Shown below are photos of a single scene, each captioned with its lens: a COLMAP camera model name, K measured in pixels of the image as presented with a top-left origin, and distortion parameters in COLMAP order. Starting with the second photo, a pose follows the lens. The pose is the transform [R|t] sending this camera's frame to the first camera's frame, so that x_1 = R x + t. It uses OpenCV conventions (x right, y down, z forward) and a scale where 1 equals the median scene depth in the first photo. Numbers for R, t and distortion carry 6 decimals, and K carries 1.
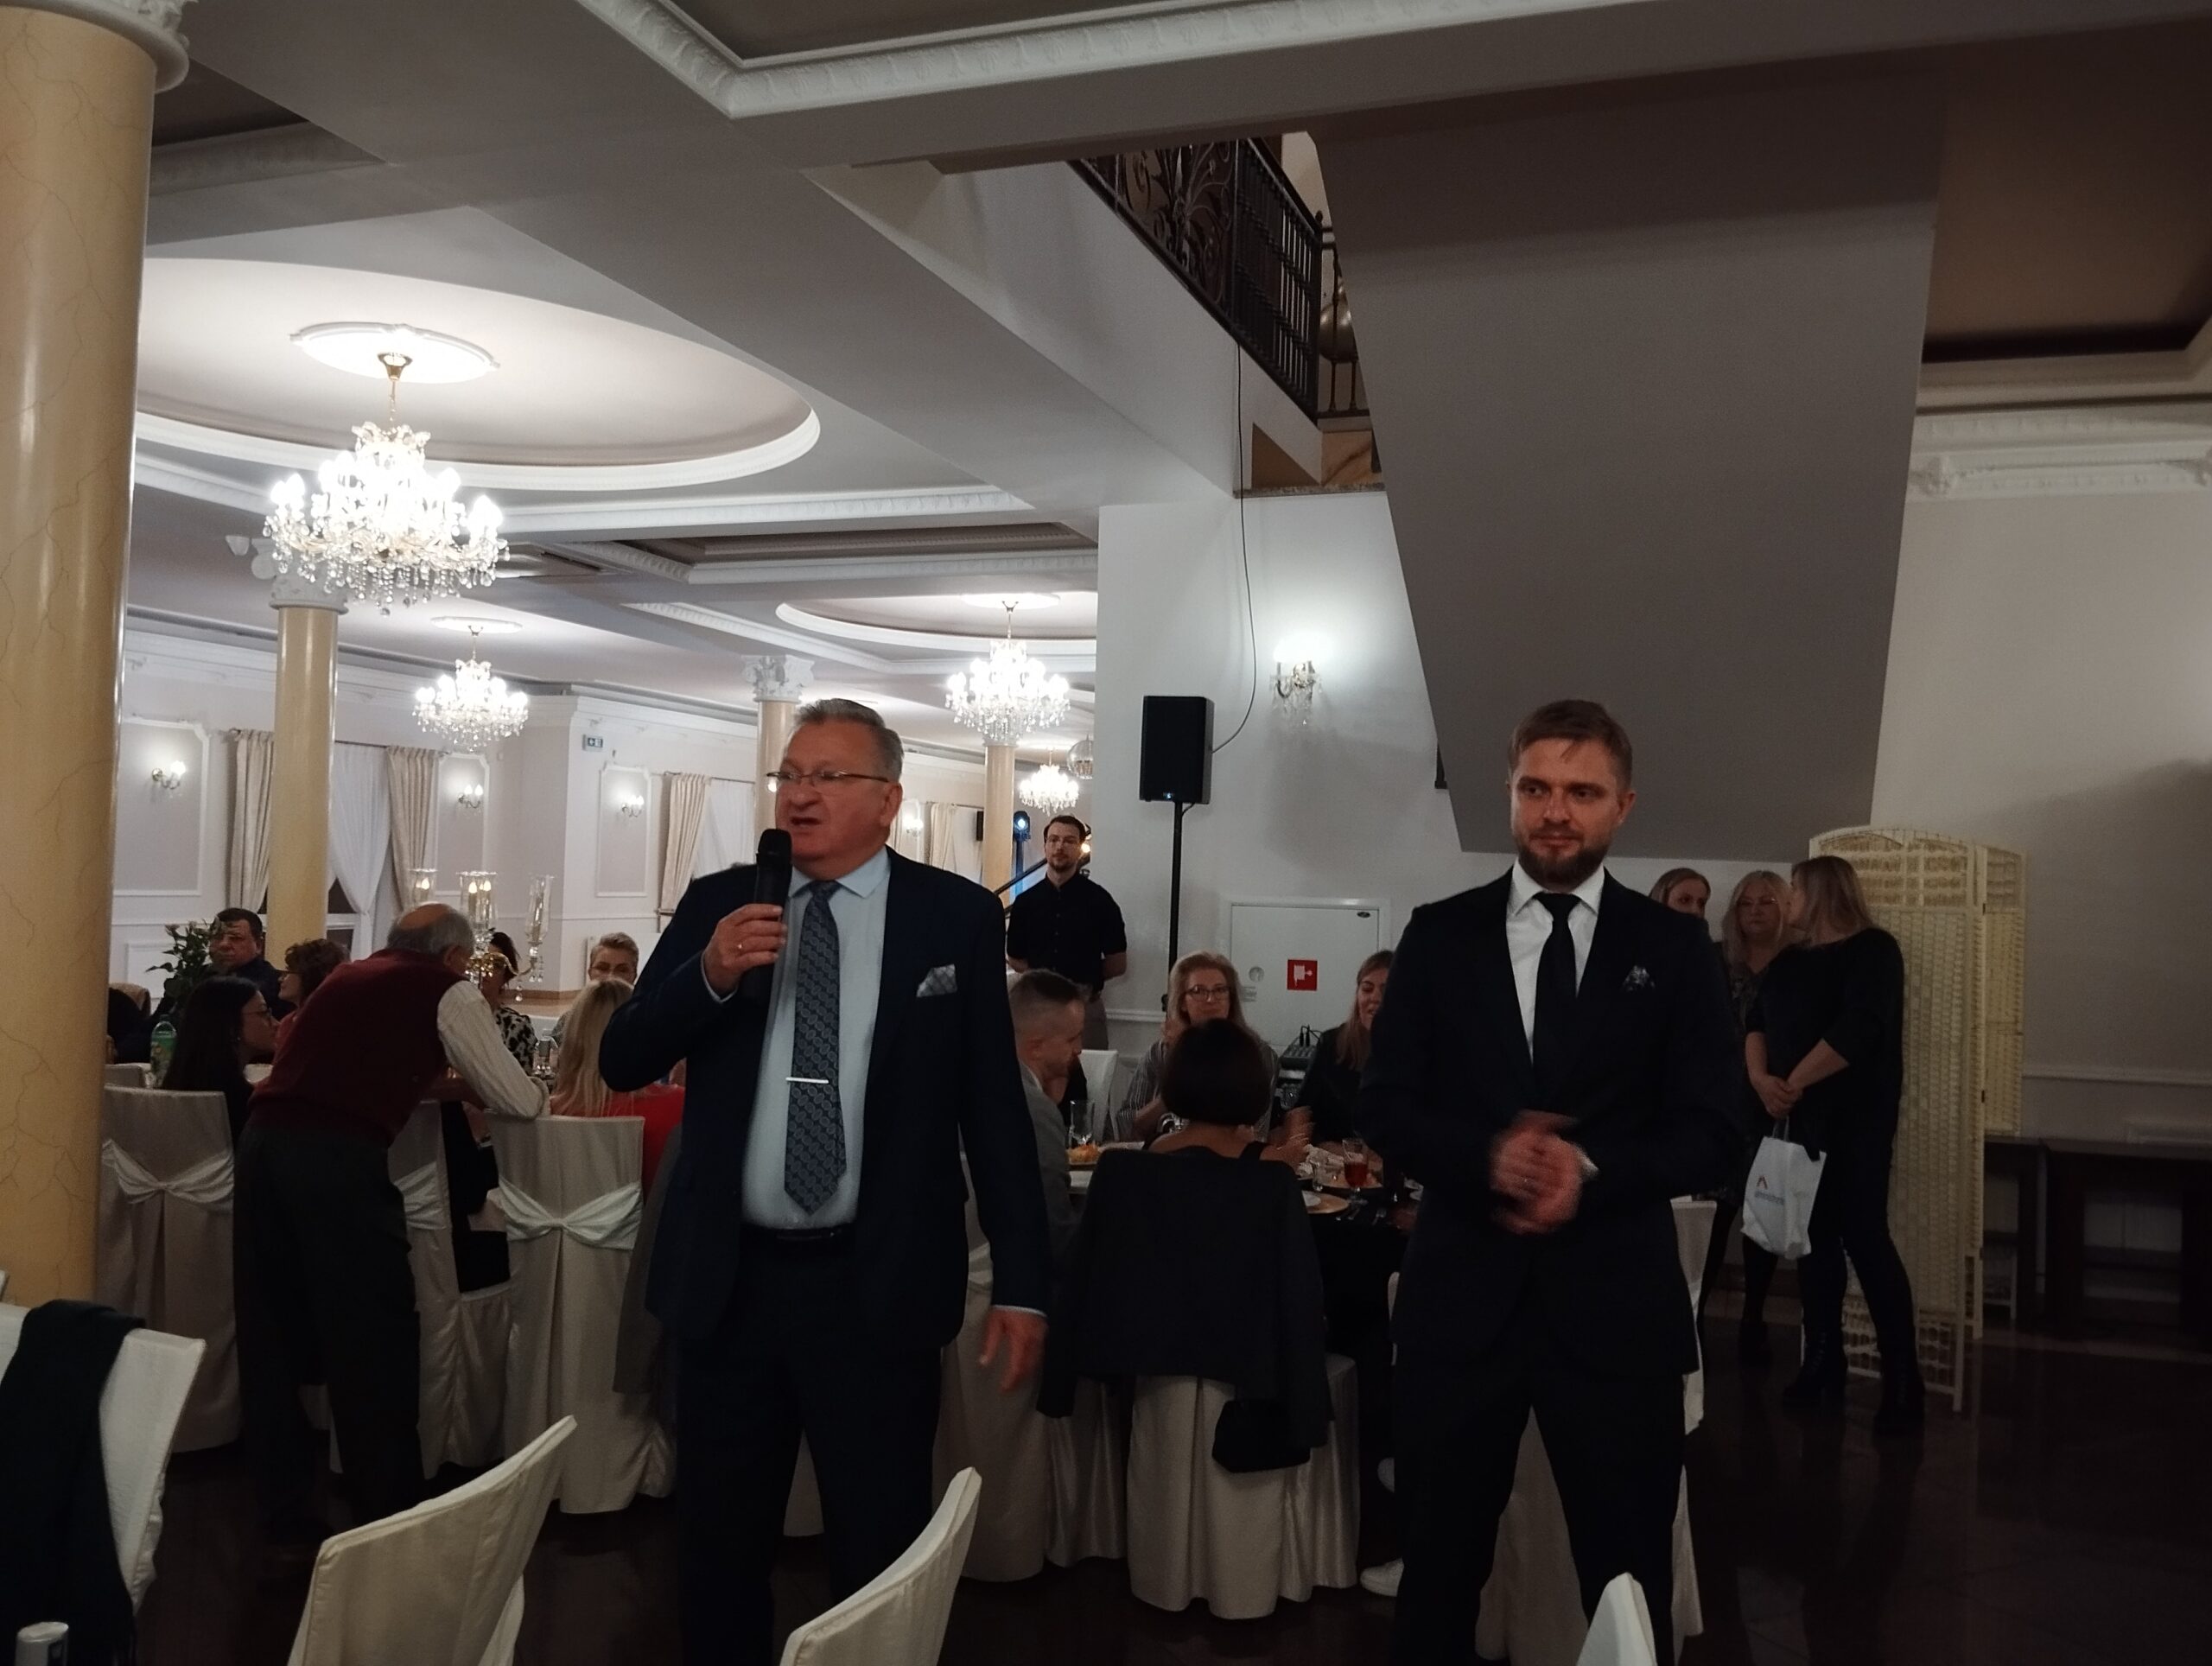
lens RADIAL K [[1713.7, 0, 1092.2], [0, 1713.7, 845.0], [0, 0, 1]] dist [0.036864, -0.071147]
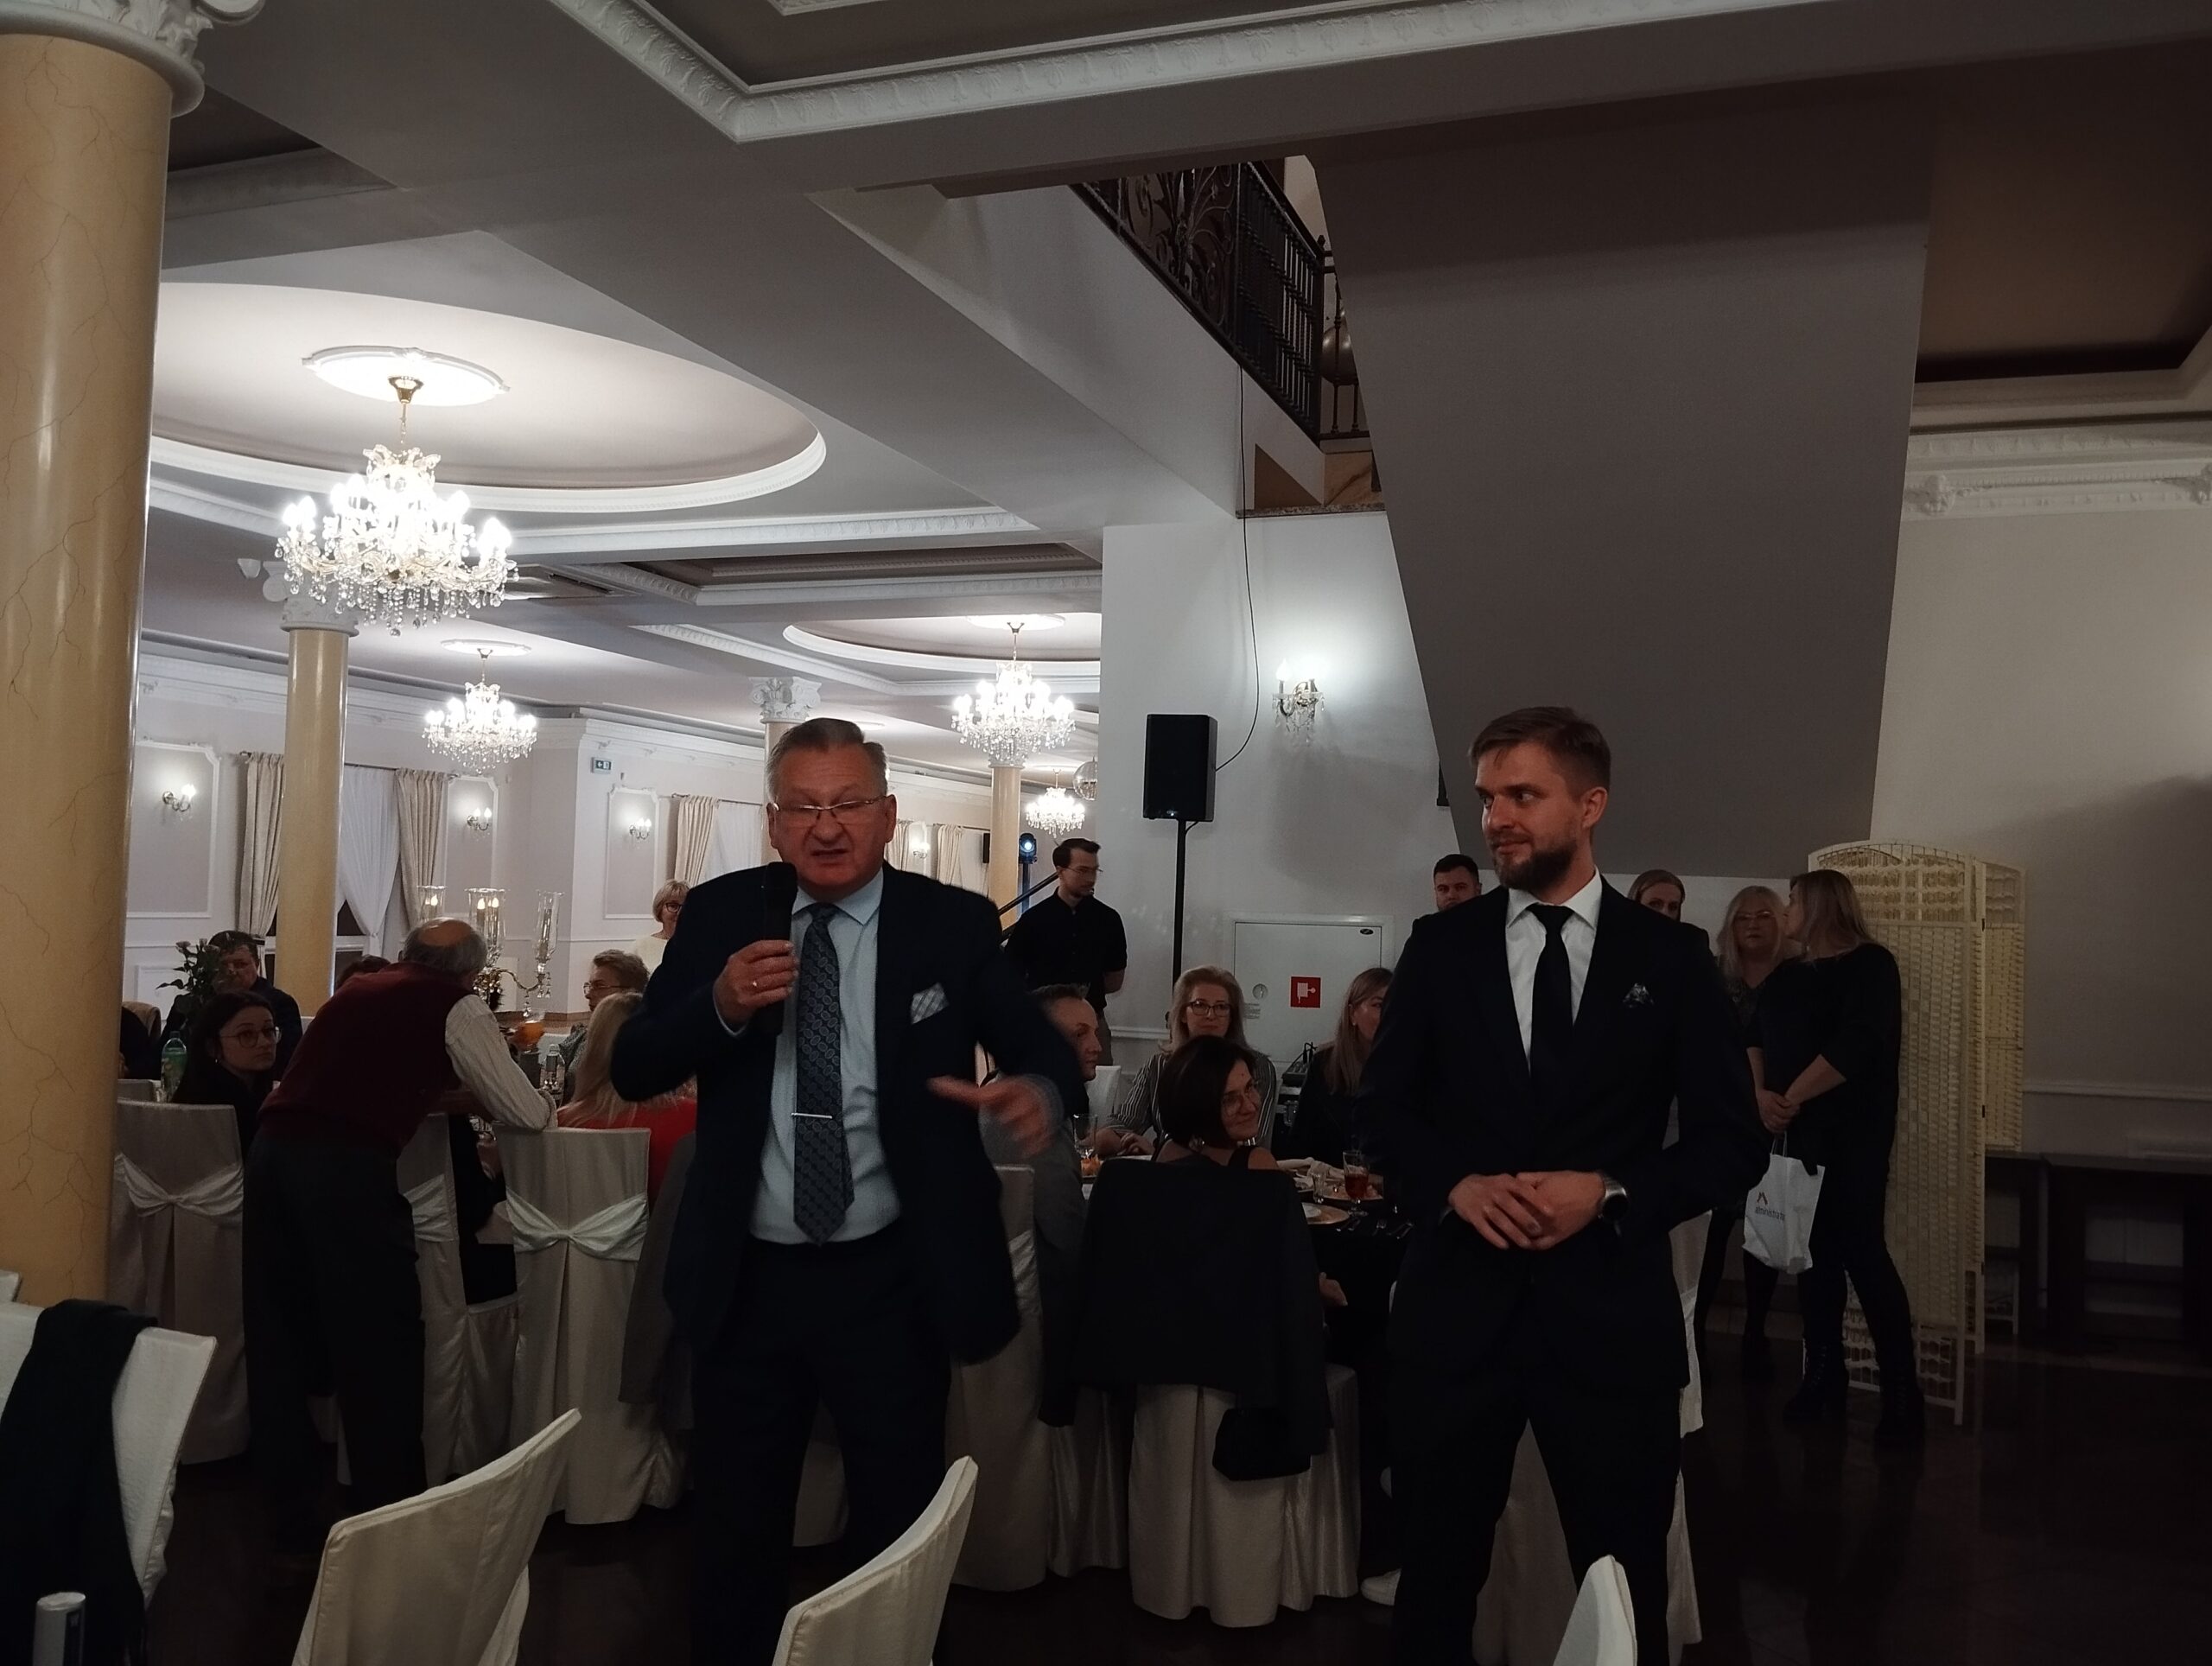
lens RADIAL K [[1713.7, 0, 1094.5], [0, 1713.7, 850.6], [0, 0, 1]] dist [0.036864, -0.071147]
pose [[0.999994, -0.001250, -0.003306, 0.002609], [0.001214, 0.999941, -0.010759, 0.004193], [0.003319, 0.010755, 0.999937, -0.006904]]
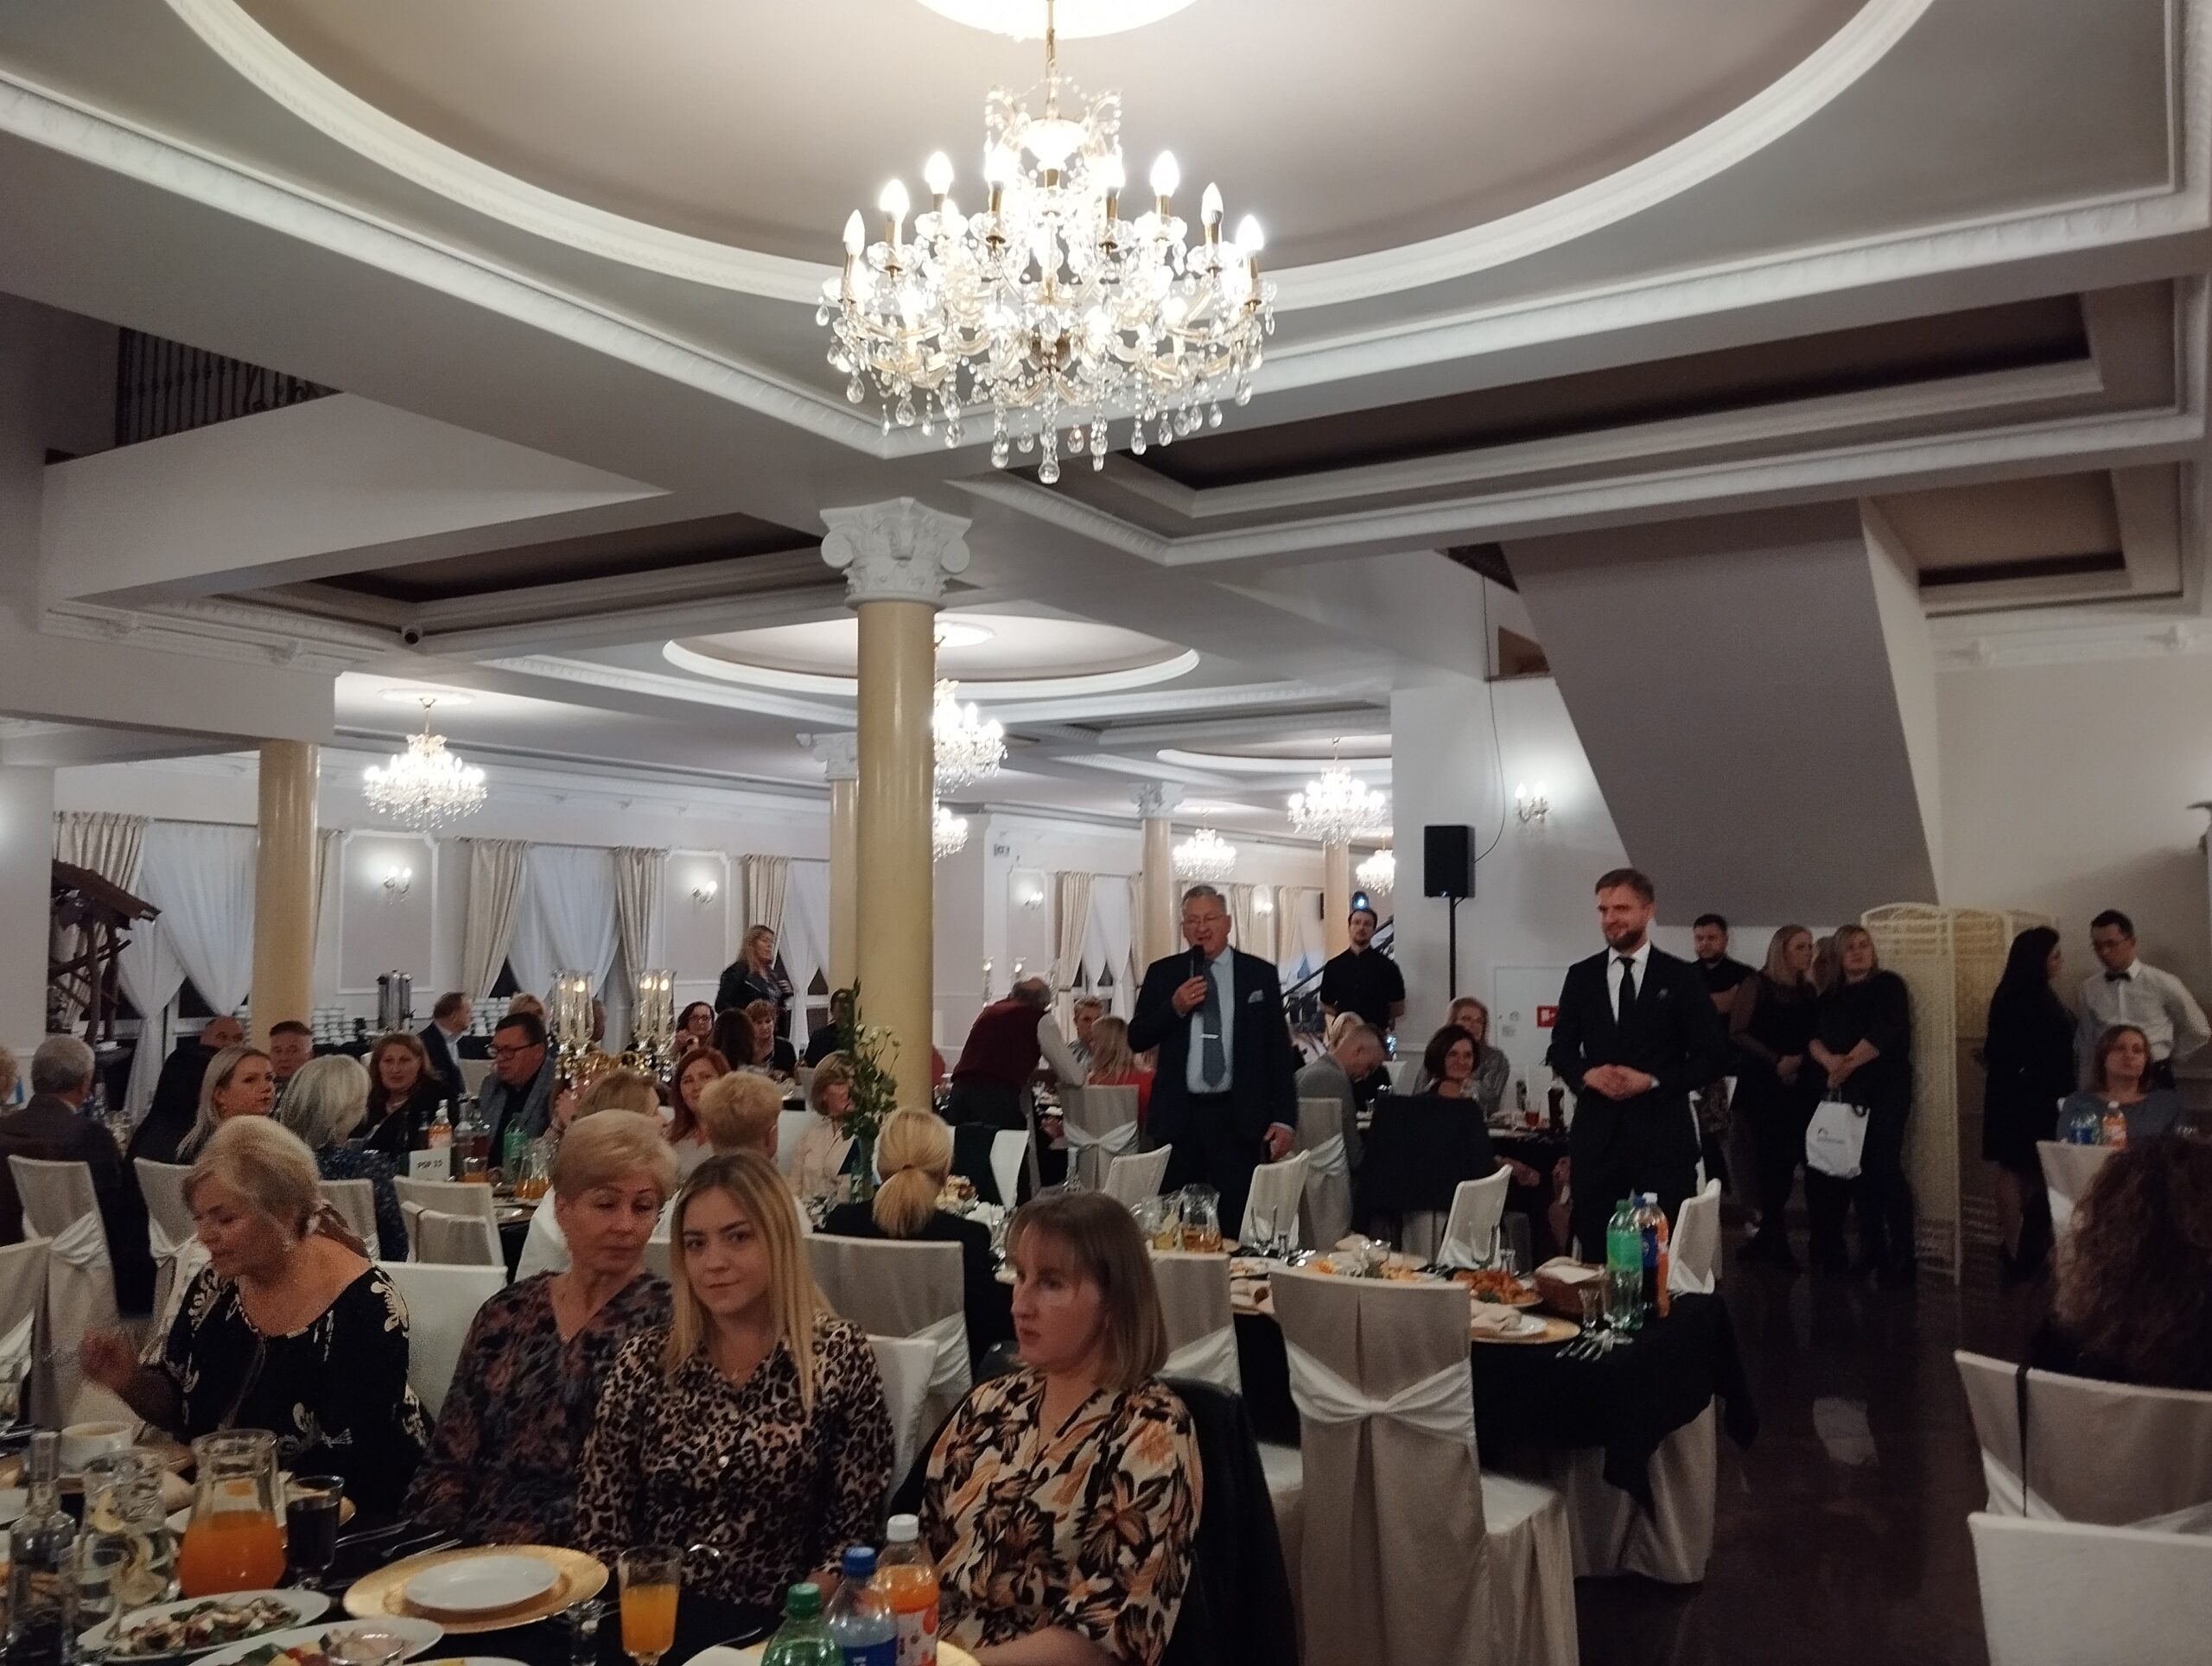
lens RADIAL K [[1713.7, 0, 1112.7], [0, 1713.7, 821.1], [0, 0, 1]] dist [0.036864, -0.071147]
pose [[0.981443, -0.041820, -0.187140, 0.050112], [0.030988, 0.997691, -0.060438, -0.012215], [0.189235, 0.053517, 0.980472, -0.552489]]
